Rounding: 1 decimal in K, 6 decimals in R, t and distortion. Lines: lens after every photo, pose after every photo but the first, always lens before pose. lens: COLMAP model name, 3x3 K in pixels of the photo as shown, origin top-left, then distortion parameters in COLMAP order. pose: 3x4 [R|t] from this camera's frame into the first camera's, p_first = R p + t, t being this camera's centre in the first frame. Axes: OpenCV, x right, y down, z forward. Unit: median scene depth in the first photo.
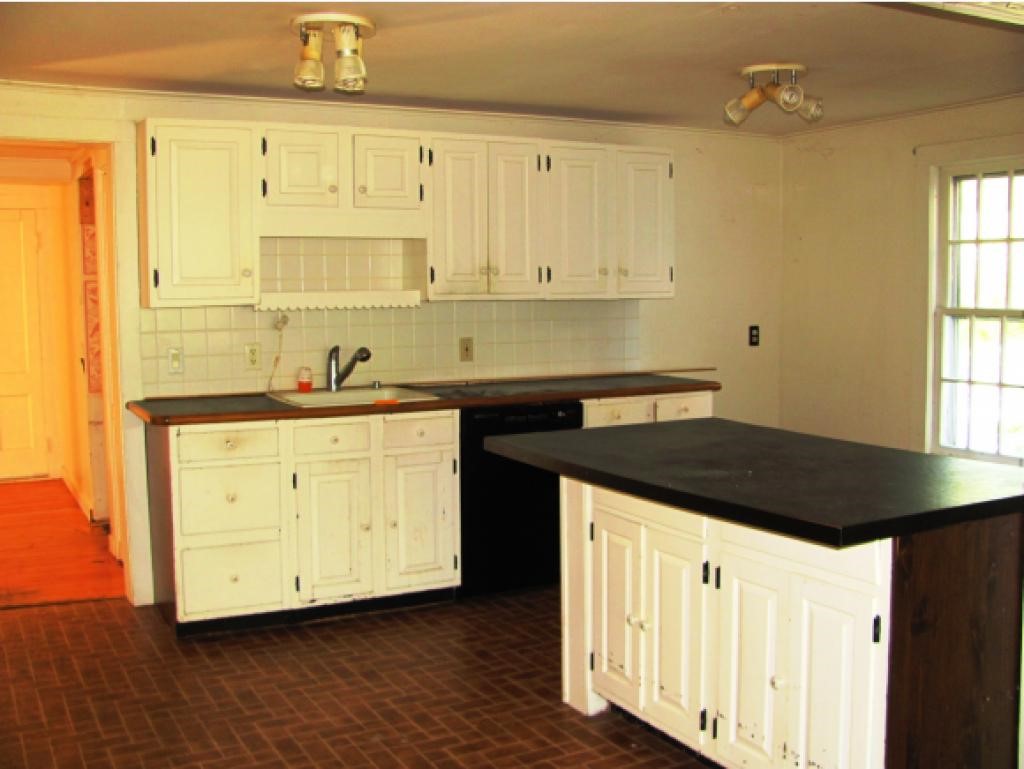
lens RADIAL K [[1074.1, 0, 512.0], [0, 1074.1, 384.5], [0, 0, 1]] dist [-0.215426, 0.289835]
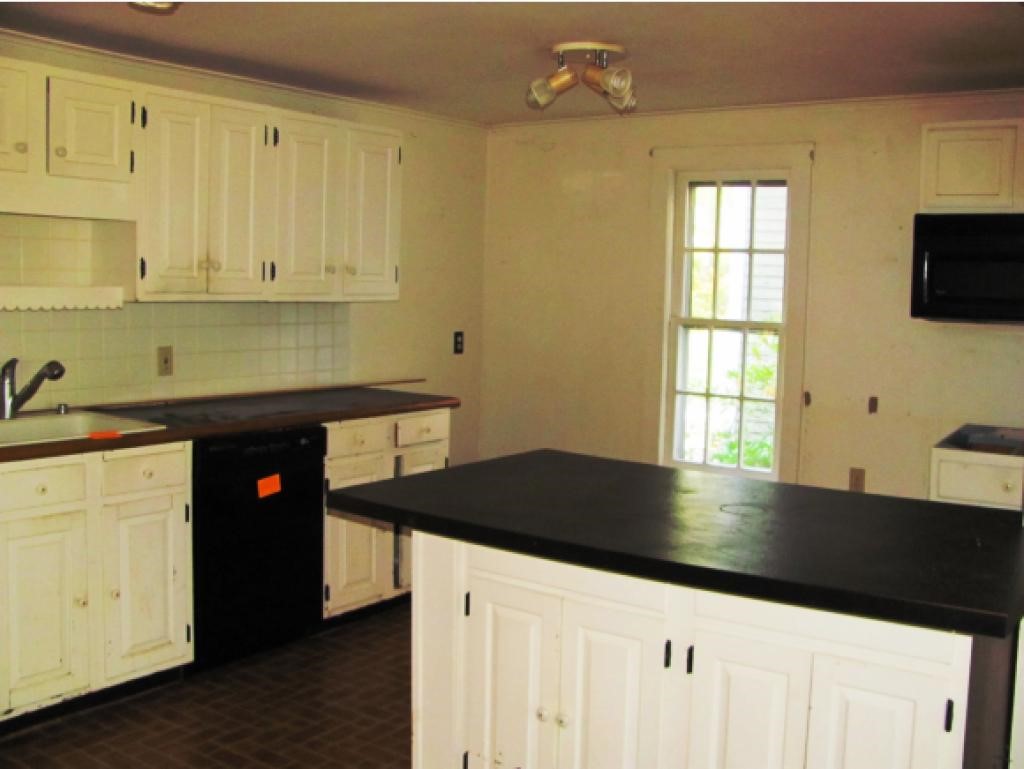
lens RADIAL K [[1074.1, 0, 512.0], [0, 1074.1, 384.5], [0, 0, 1]] dist [-0.215426, 0.289835]
pose [[0.901912, -0.008305, 0.431840, -0.169035], [0.005163, 0.999951, 0.008447, -0.023110], [-0.431889, -0.005389, 0.901911, 0.197241]]
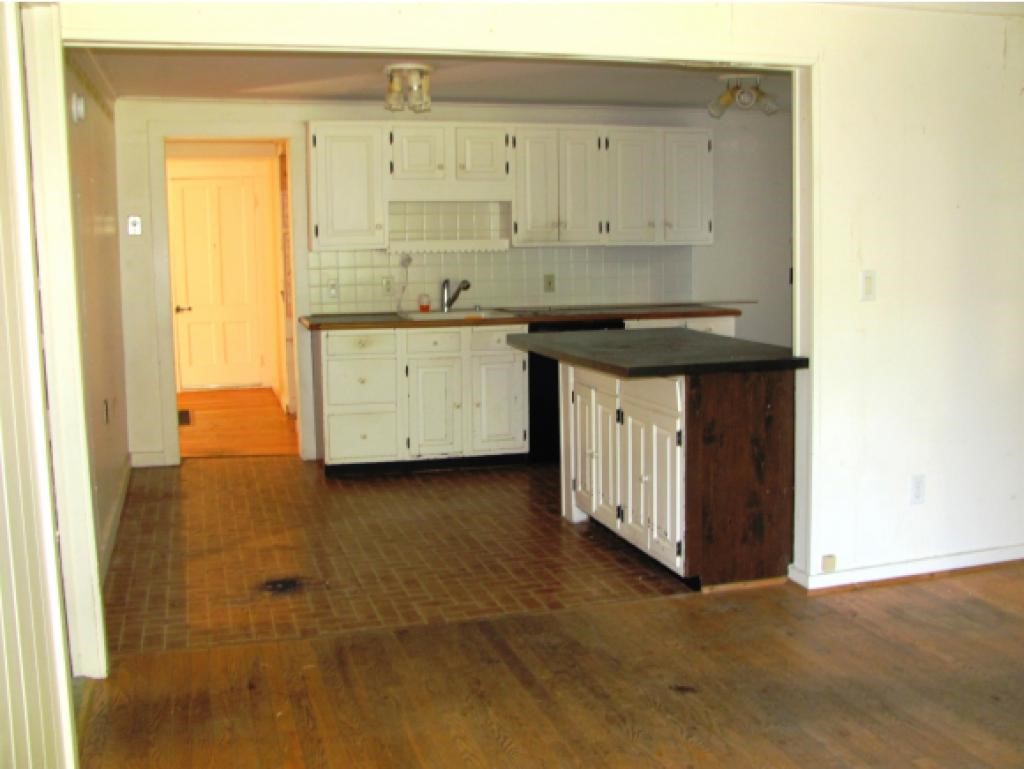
lens RADIAL K [[1074.1, 0, 512.0], [0, 1074.1, 384.5], [0, 0, 1]] dist [-0.215426, 0.289835]
pose [[0.977548, 0.023853, -0.209358, 0.220760], [-0.014480, 0.998828, 0.046189, 0.036451], [0.210214, -0.042120, 0.976748, -0.362078]]
